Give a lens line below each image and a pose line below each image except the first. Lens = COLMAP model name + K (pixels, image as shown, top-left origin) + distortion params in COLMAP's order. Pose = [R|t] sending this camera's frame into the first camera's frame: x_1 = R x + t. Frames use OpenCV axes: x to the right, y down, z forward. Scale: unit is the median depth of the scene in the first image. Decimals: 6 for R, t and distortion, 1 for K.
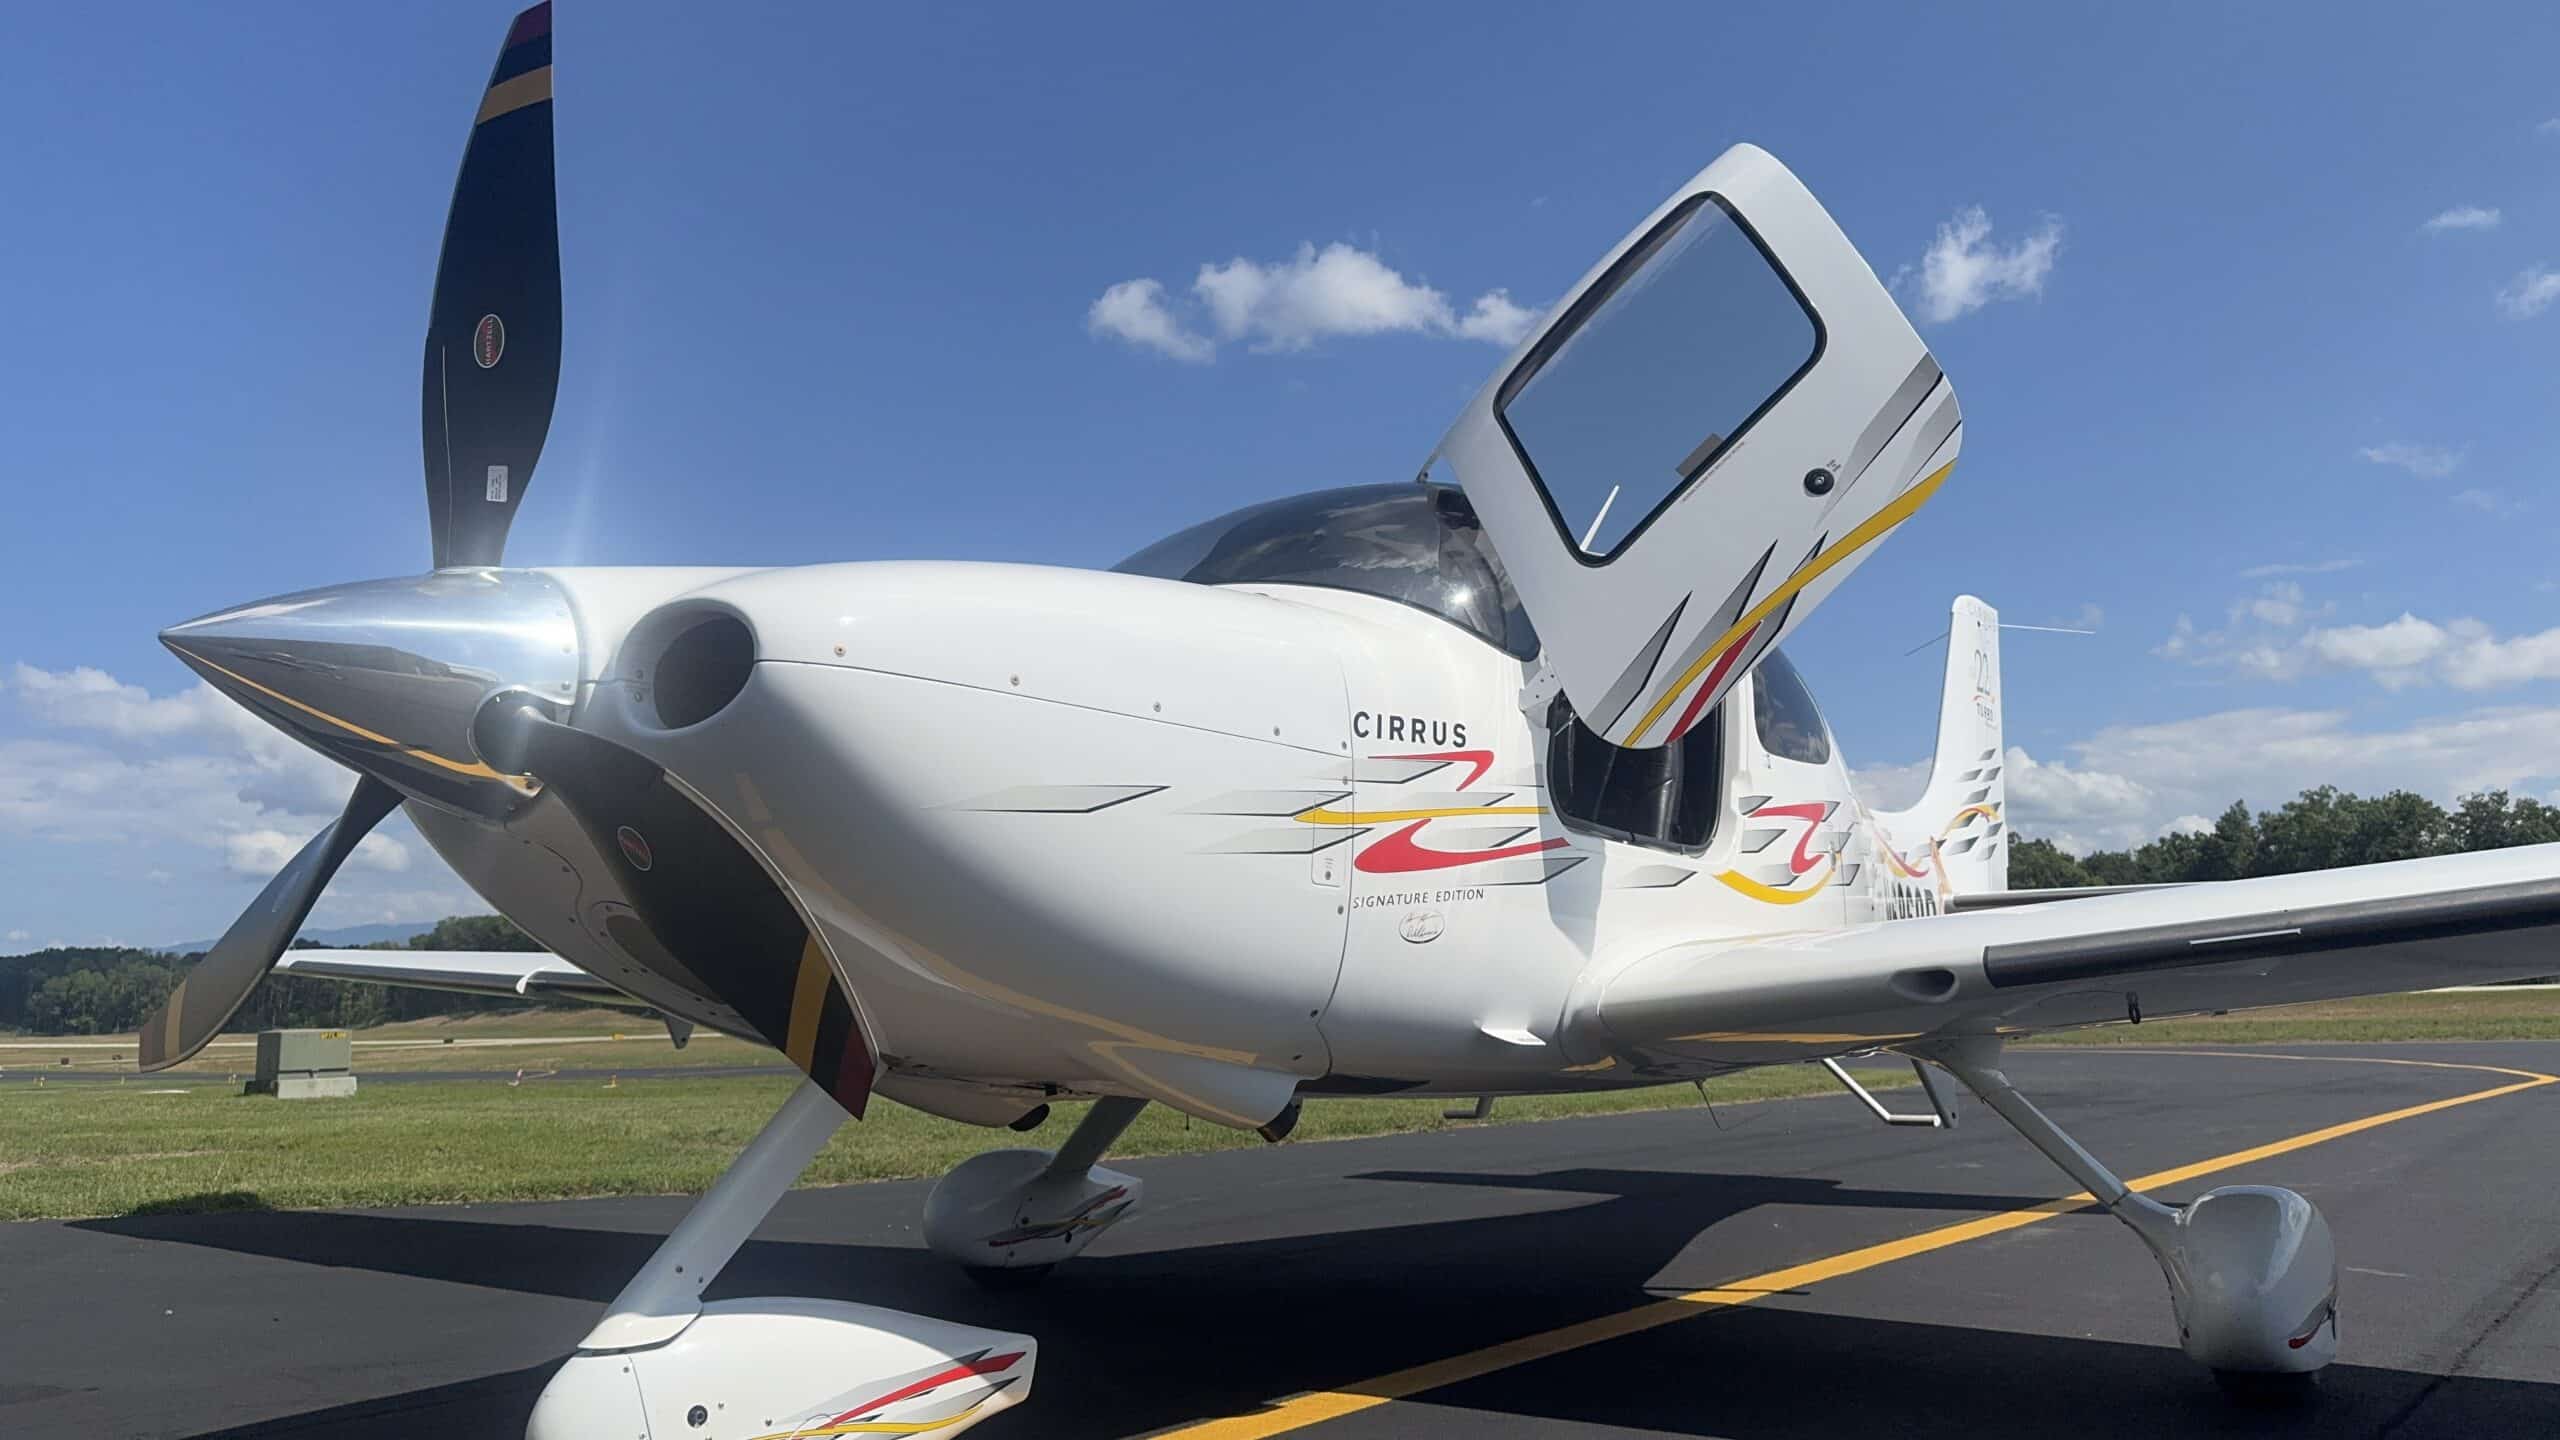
lens RADIAL K [[1803.1, 0, 1280.0], [0, 1803.1, 720.0], [0, 0, 1]] dist [0.119199, -0.184613]
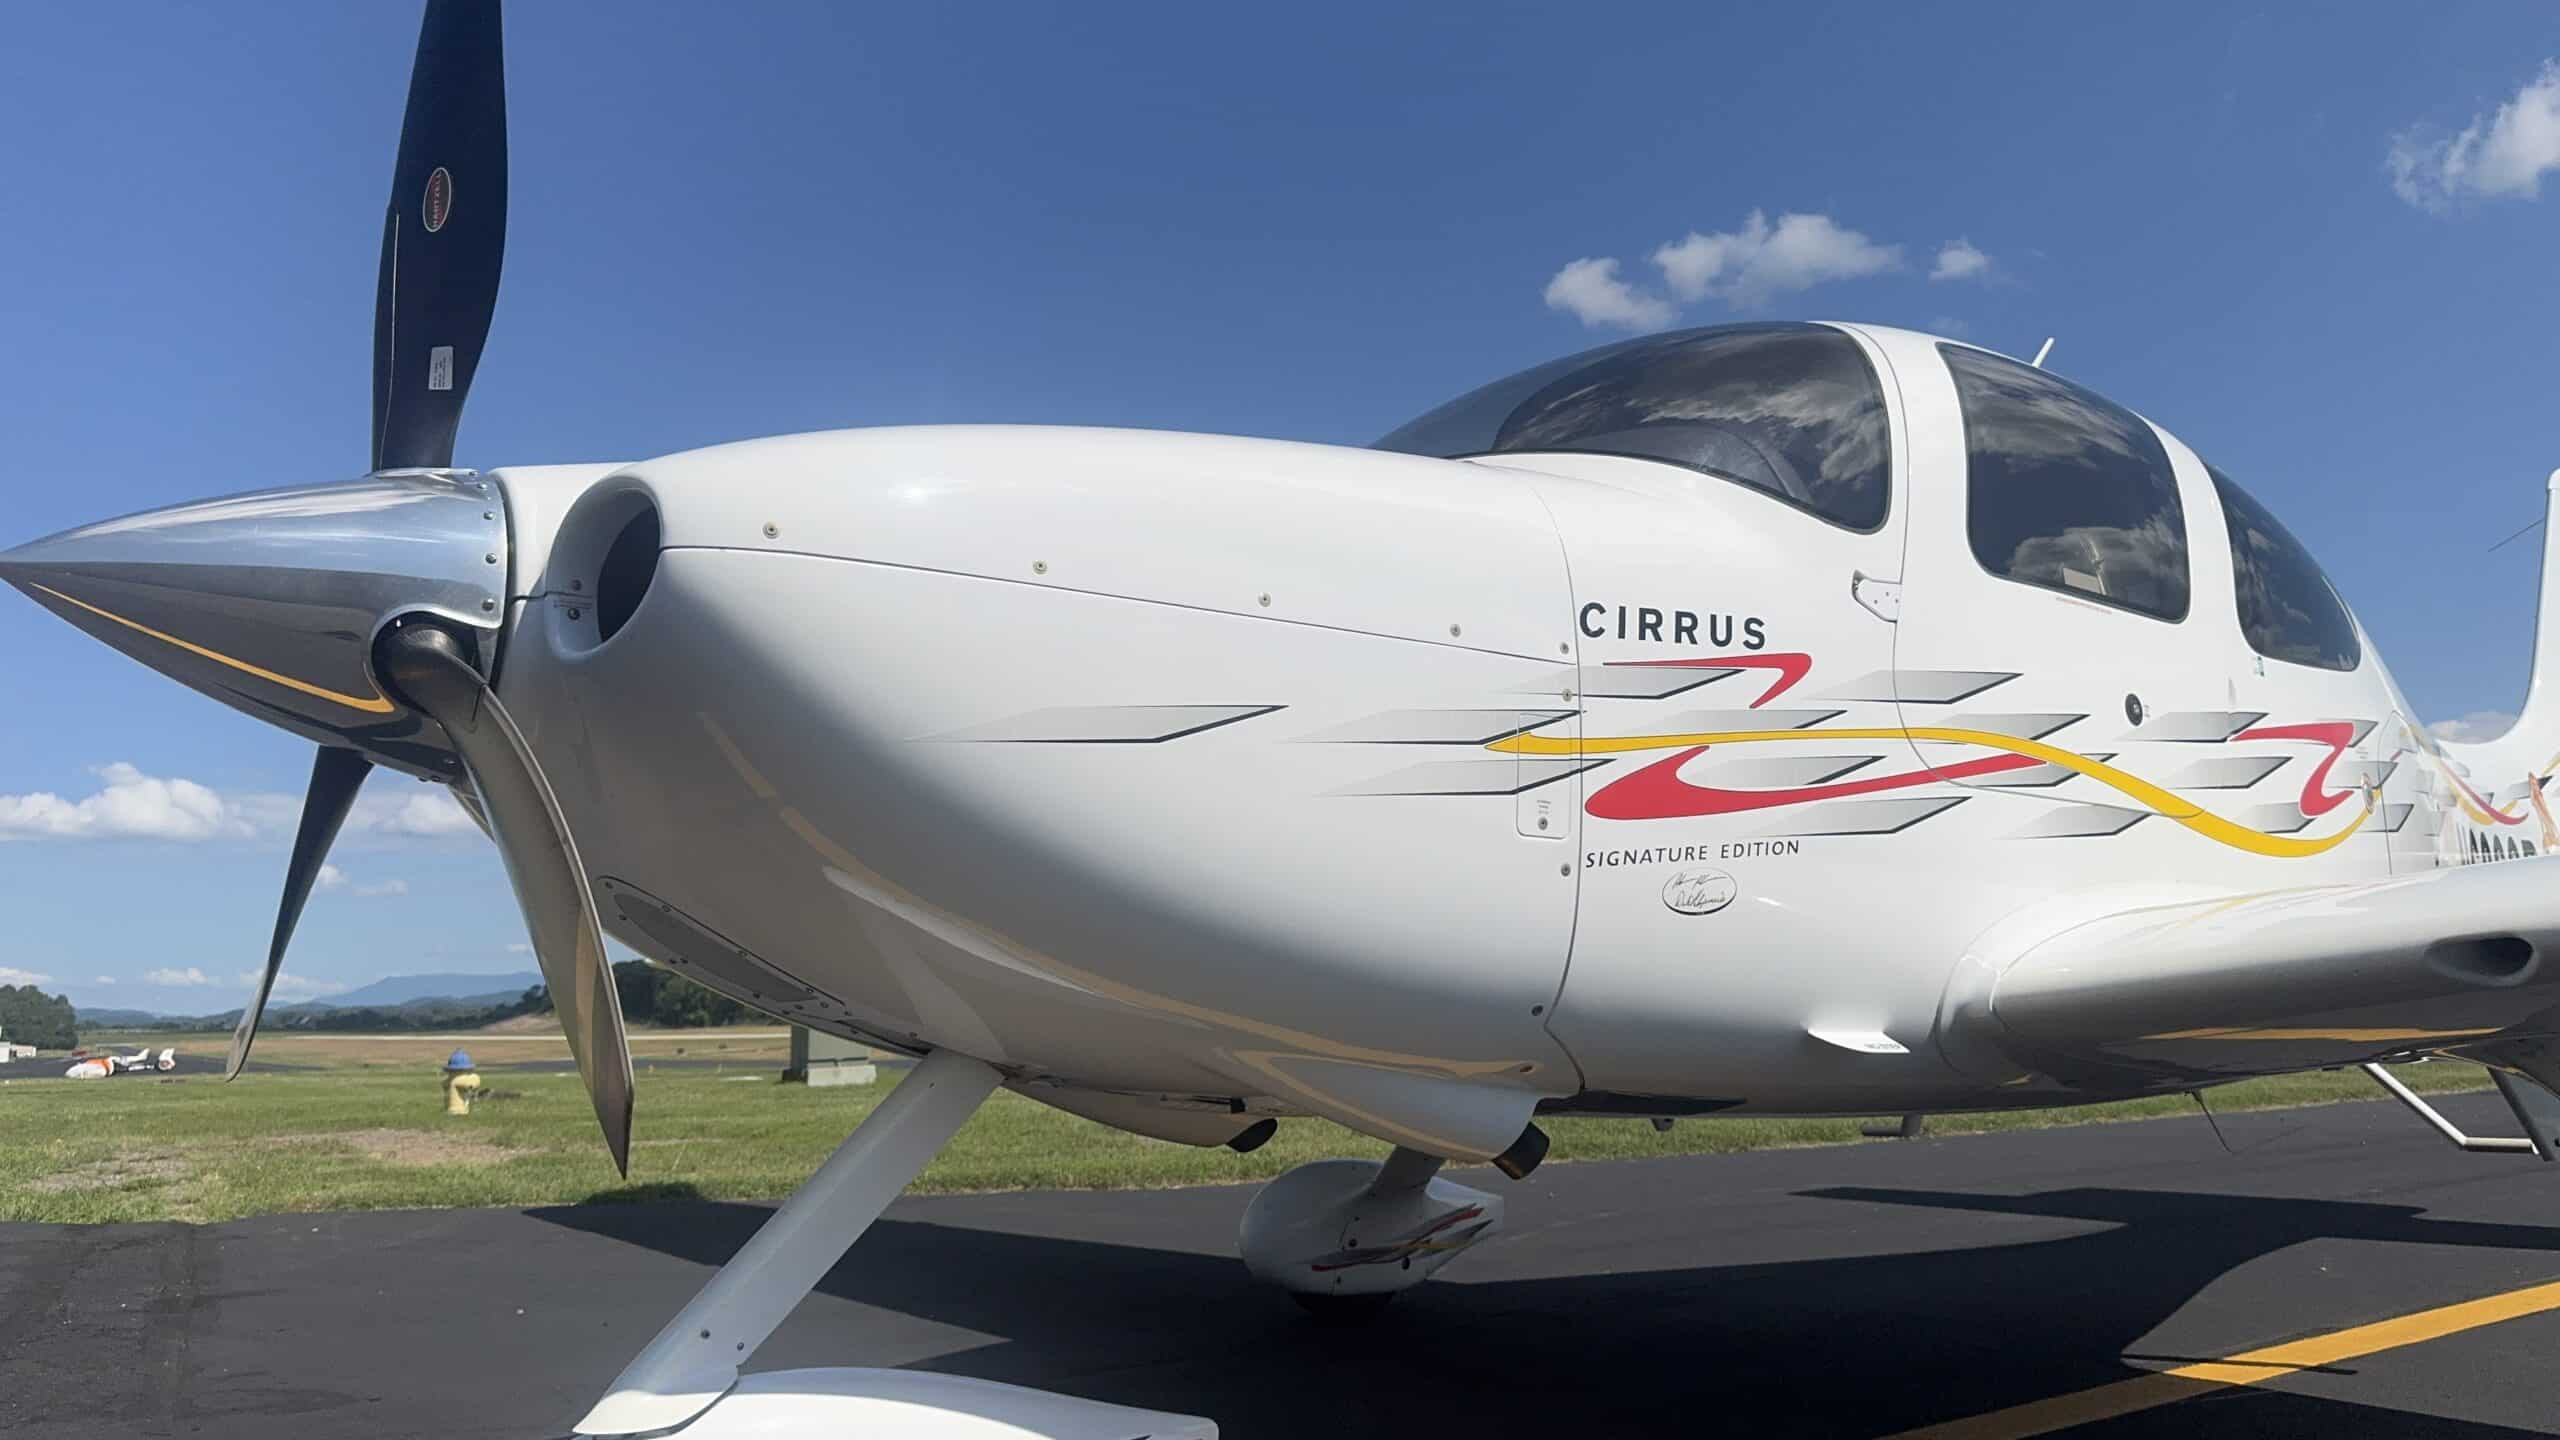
lens RADIAL K [[1805.8, 0, 1286.9], [0, 1805.8, 733.5], [0, 0, 1]] dist [0.094426, -0.128890]
pose [[0.964728, -0.045941, -0.259210, 0.080041], [0.049128, 0.998775, 0.005828, 0.026912], [0.258625, -0.018357, 0.965803, 0.175605]]
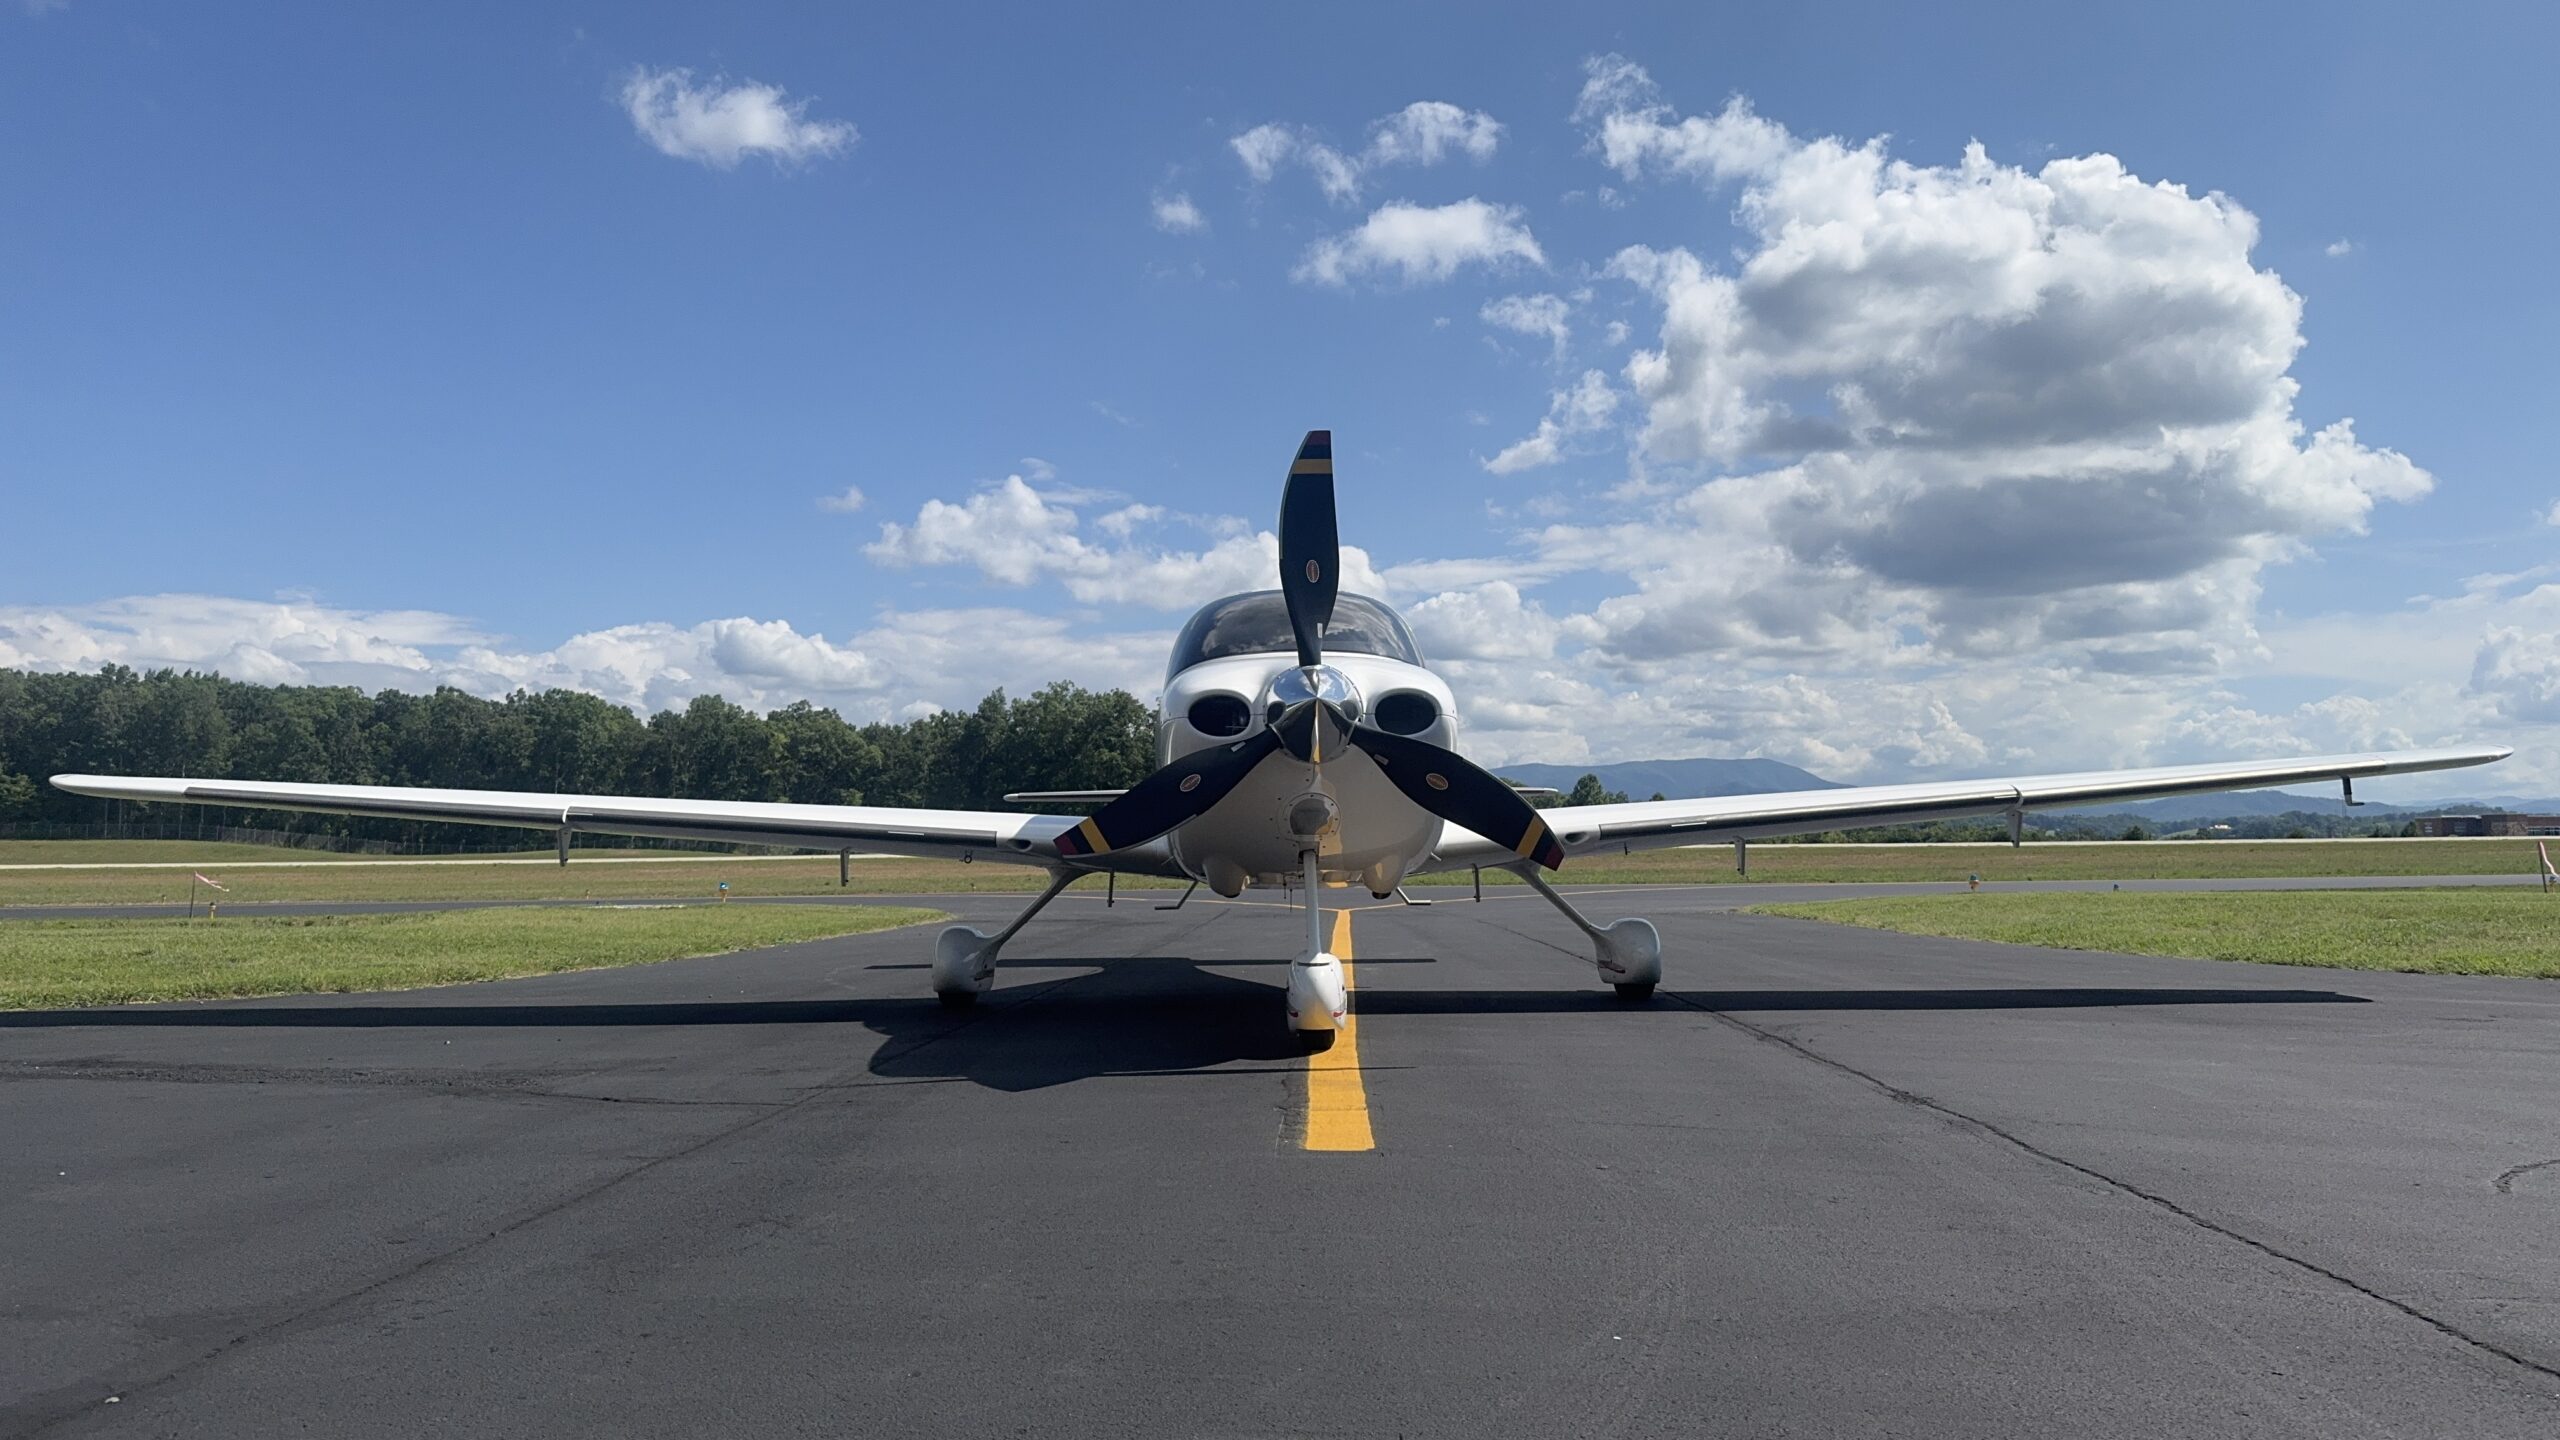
lens RADIAL K [[1805.8, 0, 1286.9], [0, 1805.8, 733.5], [0, 0, 1]] dist [0.094426, -0.128890]
pose [[0.792776, 0.060724, 0.606480, -1.124961], [-0.112274, 0.992547, 0.047384, -0.056841], [-0.599083, -0.105657, 0.793685, -0.559767]]
